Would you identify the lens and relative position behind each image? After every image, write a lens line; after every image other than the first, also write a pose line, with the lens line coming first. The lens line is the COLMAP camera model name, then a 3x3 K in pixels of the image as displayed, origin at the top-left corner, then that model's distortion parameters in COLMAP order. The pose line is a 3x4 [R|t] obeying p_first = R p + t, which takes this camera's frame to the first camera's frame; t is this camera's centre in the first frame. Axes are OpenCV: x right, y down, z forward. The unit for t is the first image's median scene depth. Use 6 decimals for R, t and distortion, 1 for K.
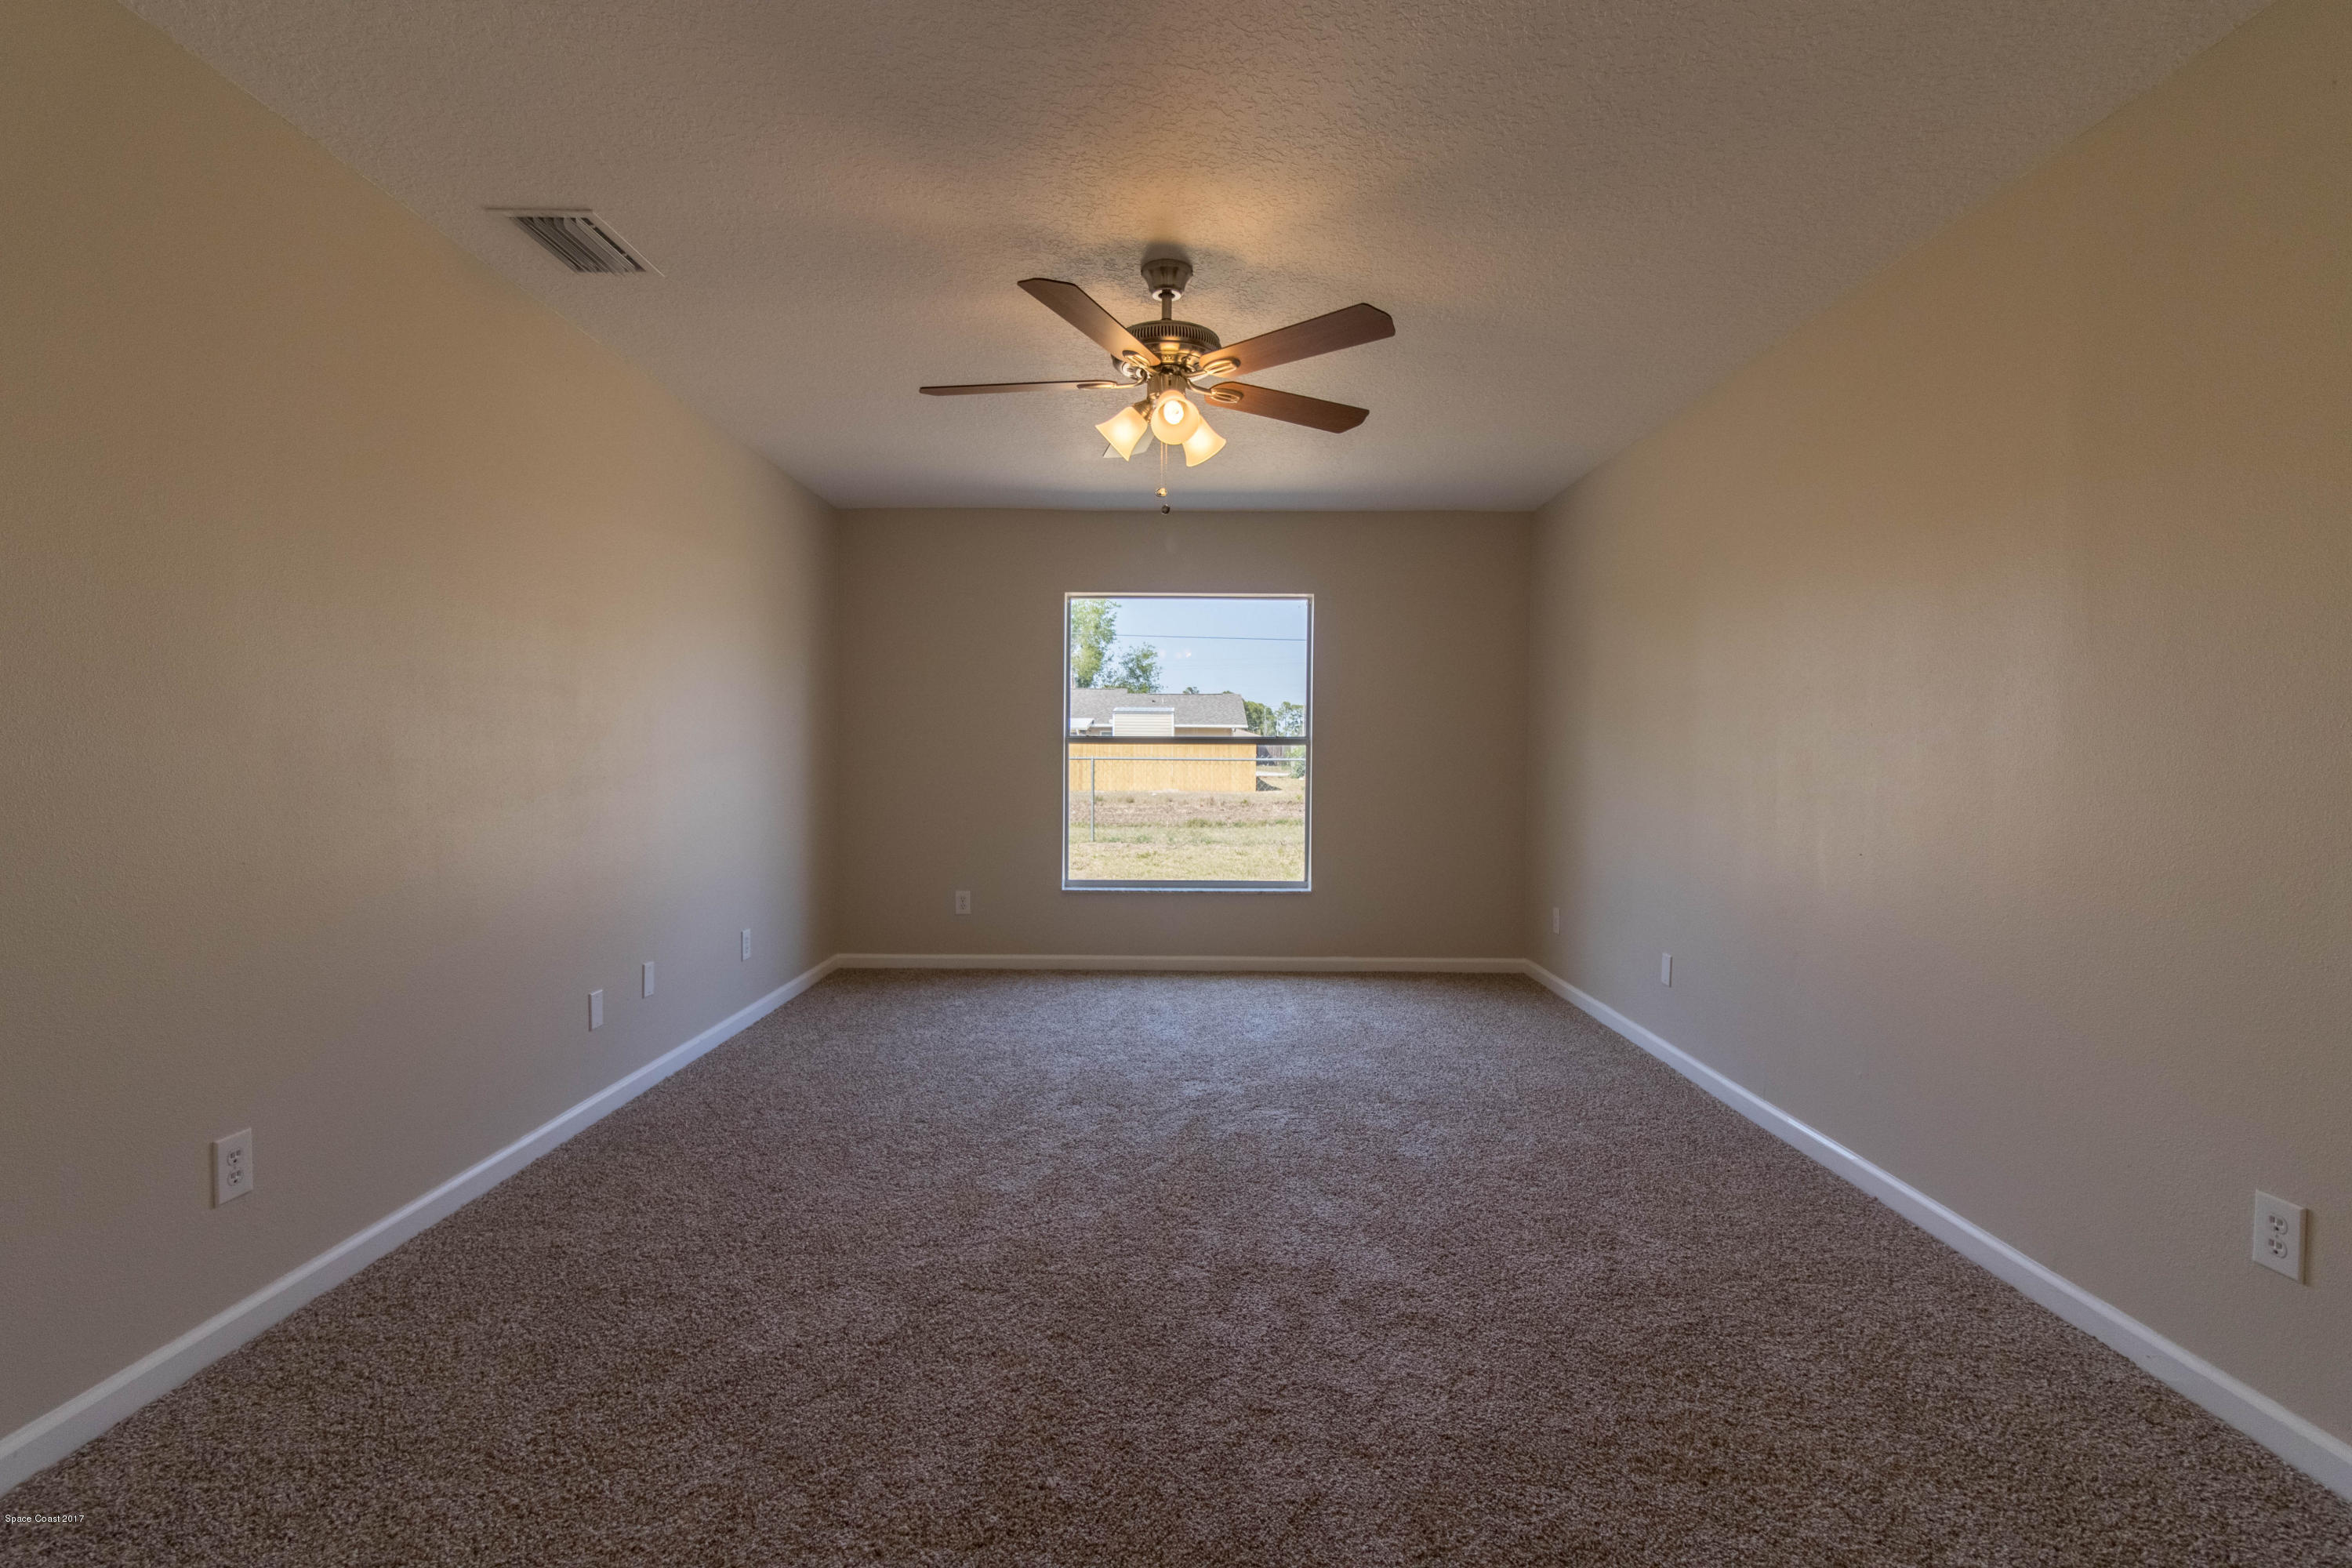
lens RADIAL K [[1094.9, 0, 1172.9], [0, 1094.9, 788.7], [0, 0, 1]] dist [0.001713, 0.001799]
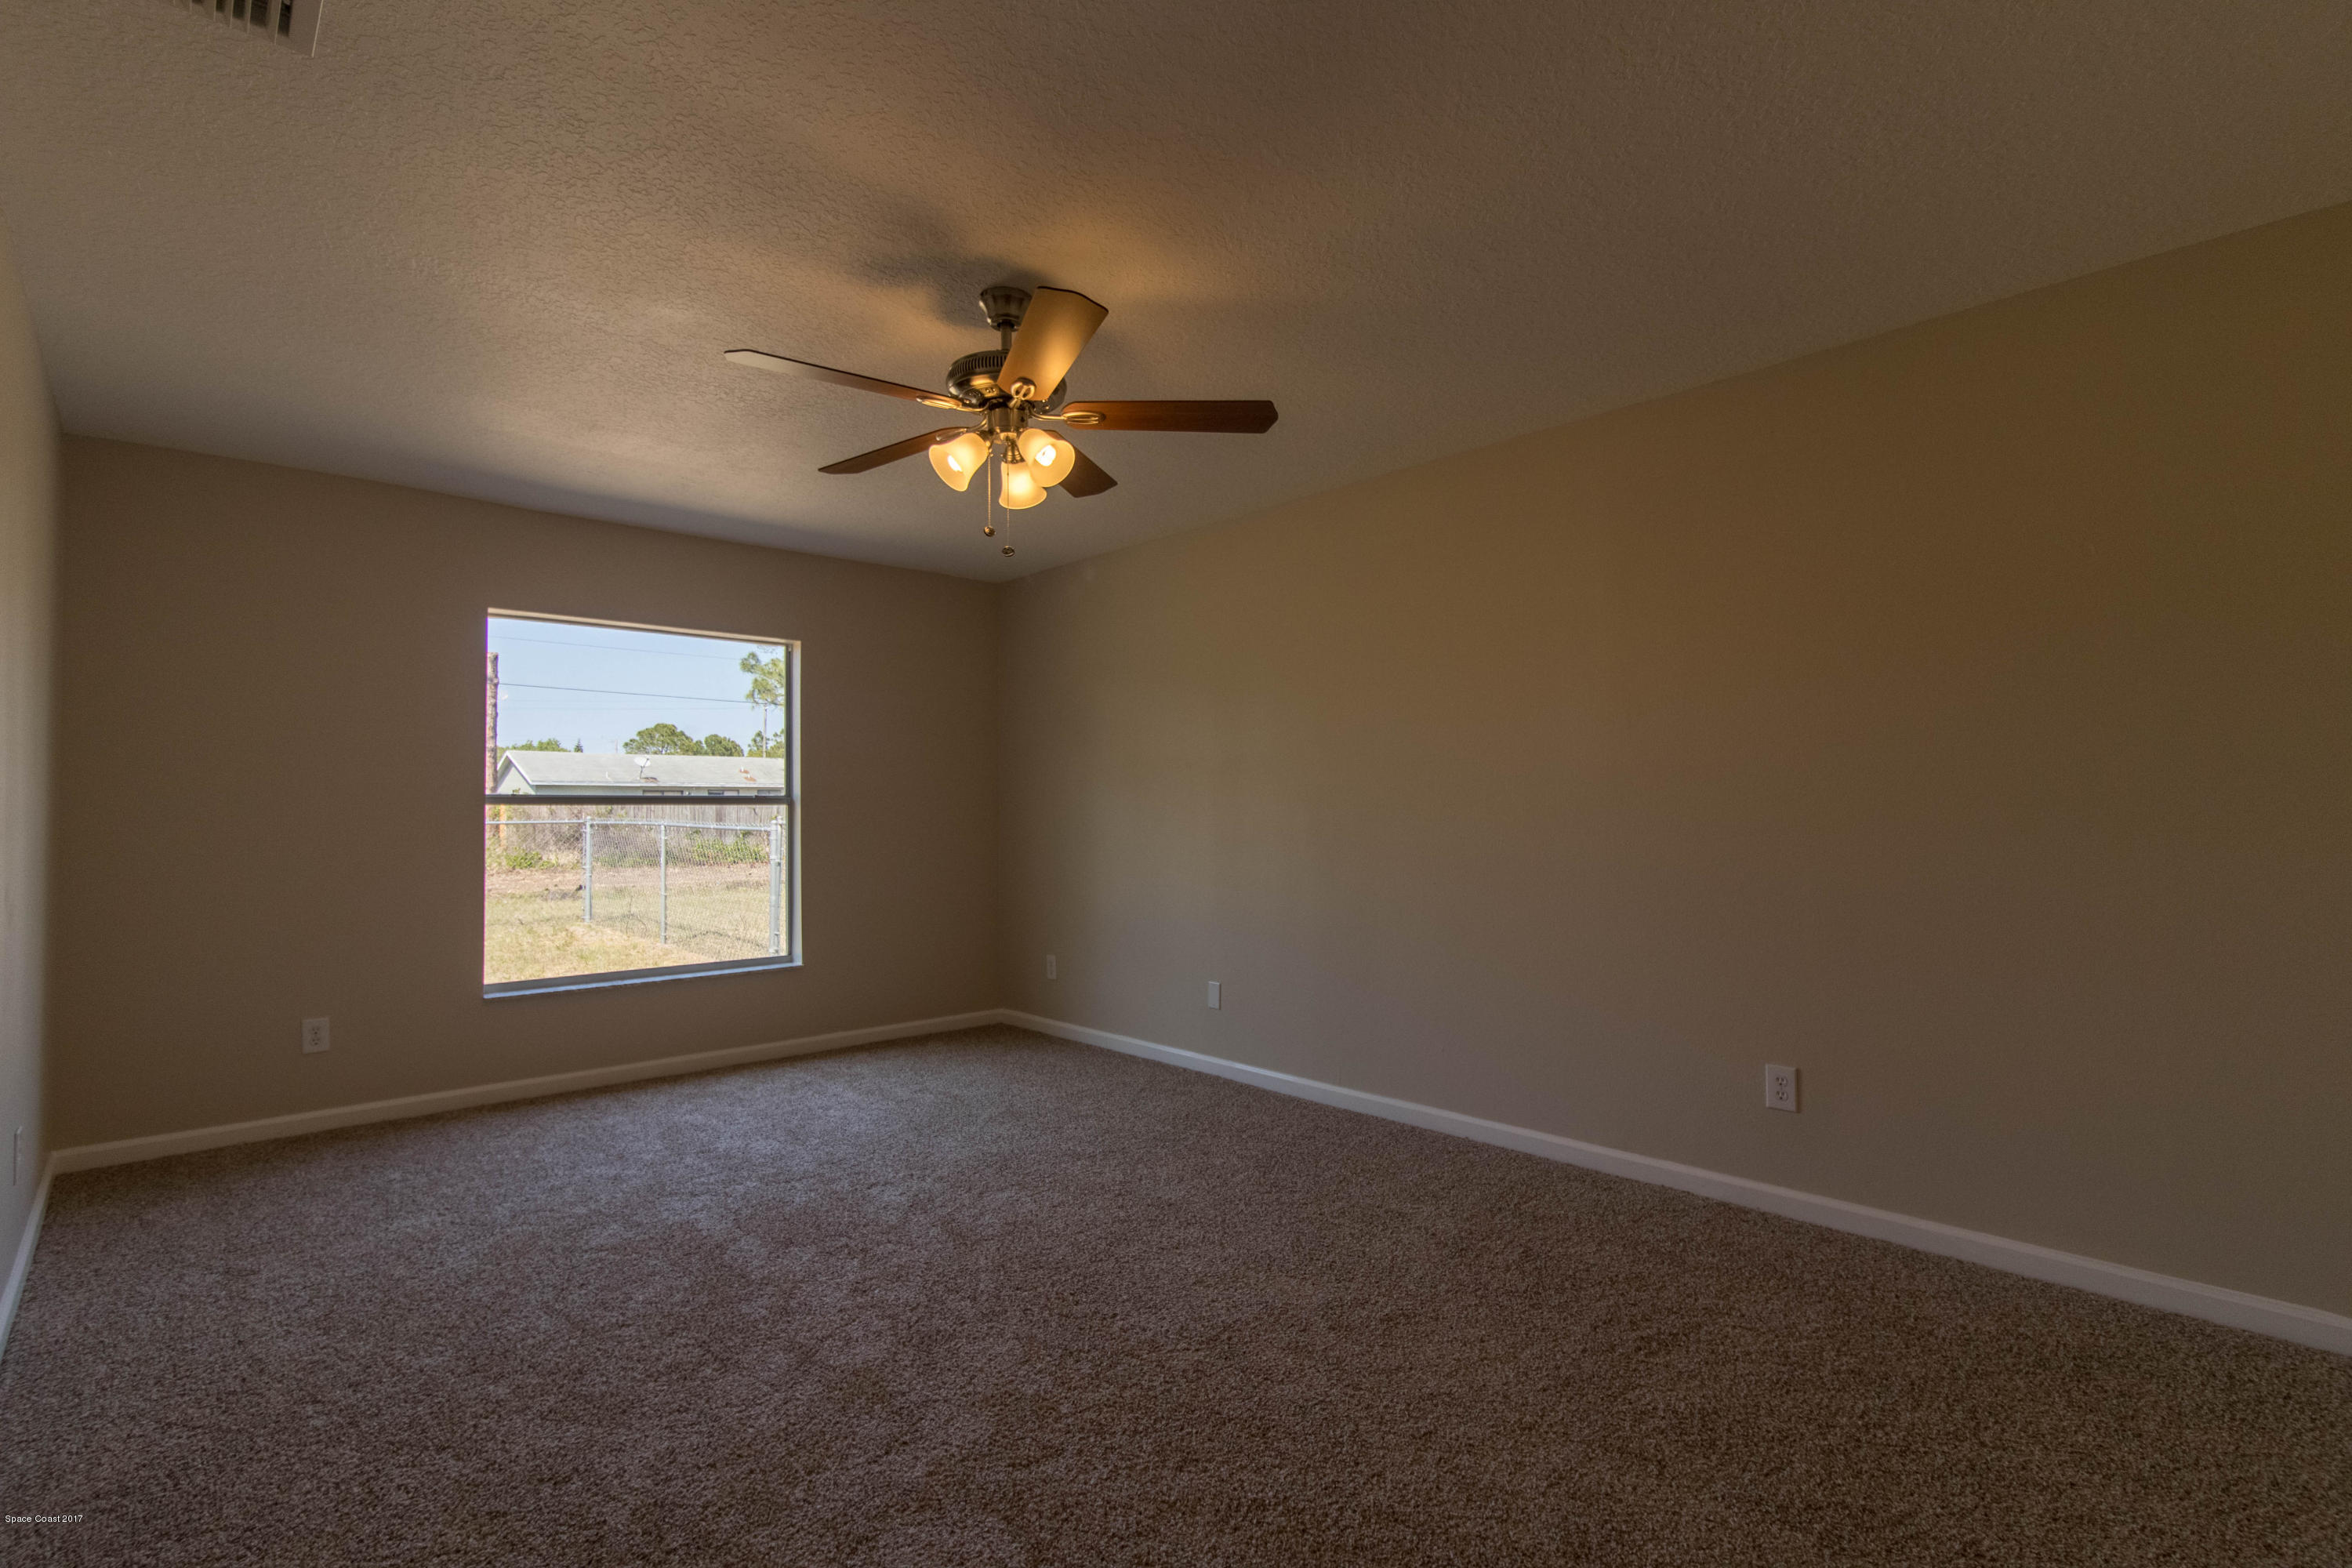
lens RADIAL K [[1094.9, 0, 1172.9], [0, 1094.9, 788.7], [0, 0, 1]] dist [0.001713, 0.001799]
pose [[0.732291, 0.004775, 0.680975, -0.418045], [0.031731, 0.998650, -0.041125, -0.008473], [-0.680252, 0.051723, 0.731151, 0.186378]]
